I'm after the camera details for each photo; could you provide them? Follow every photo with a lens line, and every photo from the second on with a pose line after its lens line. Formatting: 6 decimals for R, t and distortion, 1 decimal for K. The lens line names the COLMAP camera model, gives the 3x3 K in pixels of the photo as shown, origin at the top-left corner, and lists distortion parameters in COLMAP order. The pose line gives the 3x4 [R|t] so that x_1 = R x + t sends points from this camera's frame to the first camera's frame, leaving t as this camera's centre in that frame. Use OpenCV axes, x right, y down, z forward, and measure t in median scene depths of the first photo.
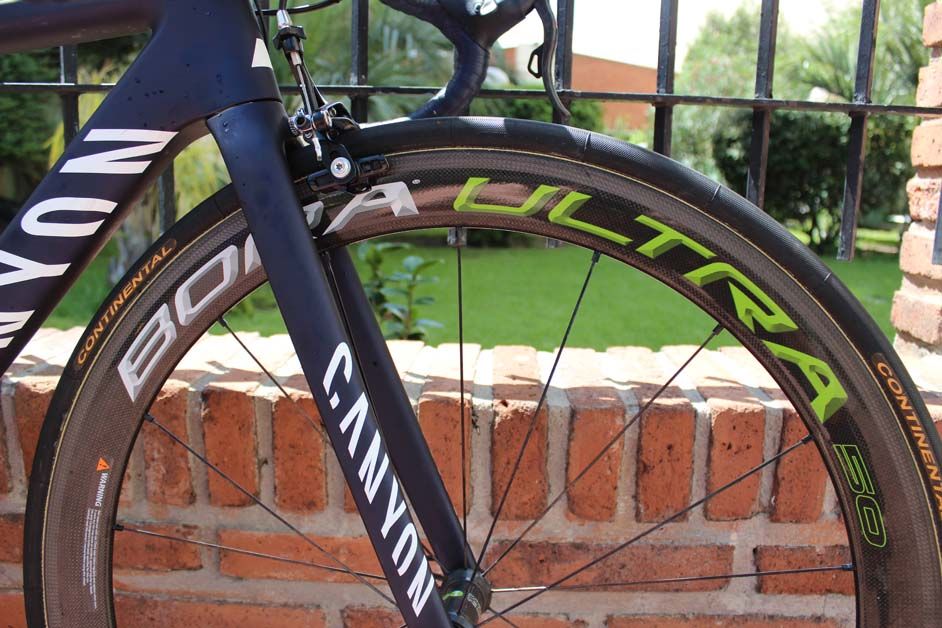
lens RADIAL K [[791.5, 0, 462.0], [0, 791.5, 322.6], [0, 0, 1]] dist [-0.156481, 0.112523]
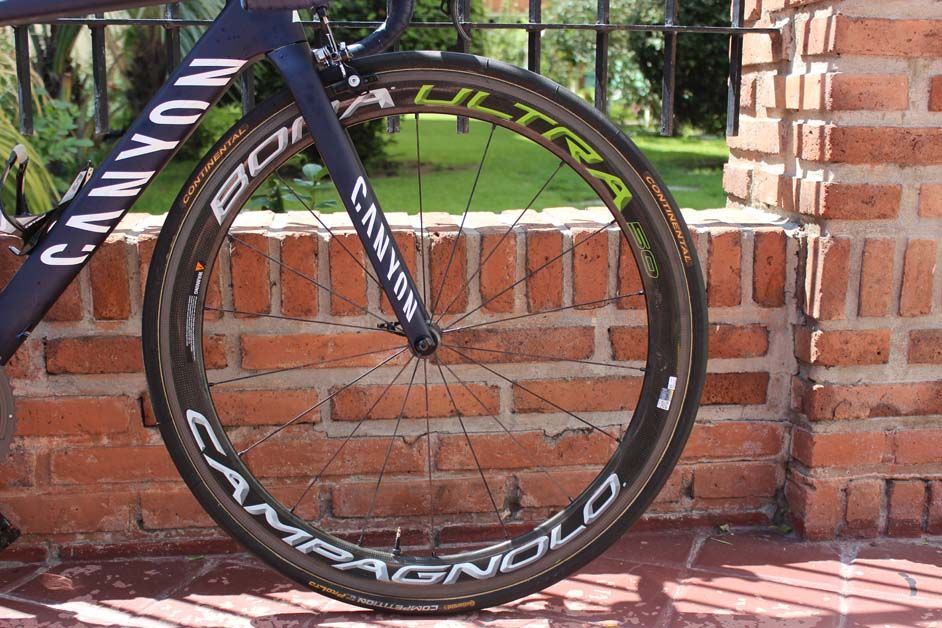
lens RADIAL K [[1100.6, 0, 465.6], [0, 1100.6, 303.1], [0, 0, 1]] dist [-0.078551, 0.000000]
pose [[0.987628, -0.049812, 0.148693, -0.260119], [0.047278, 0.998671, 0.020532, 0.238285], [-0.149518, -0.013248, 0.988670, -1.339960]]
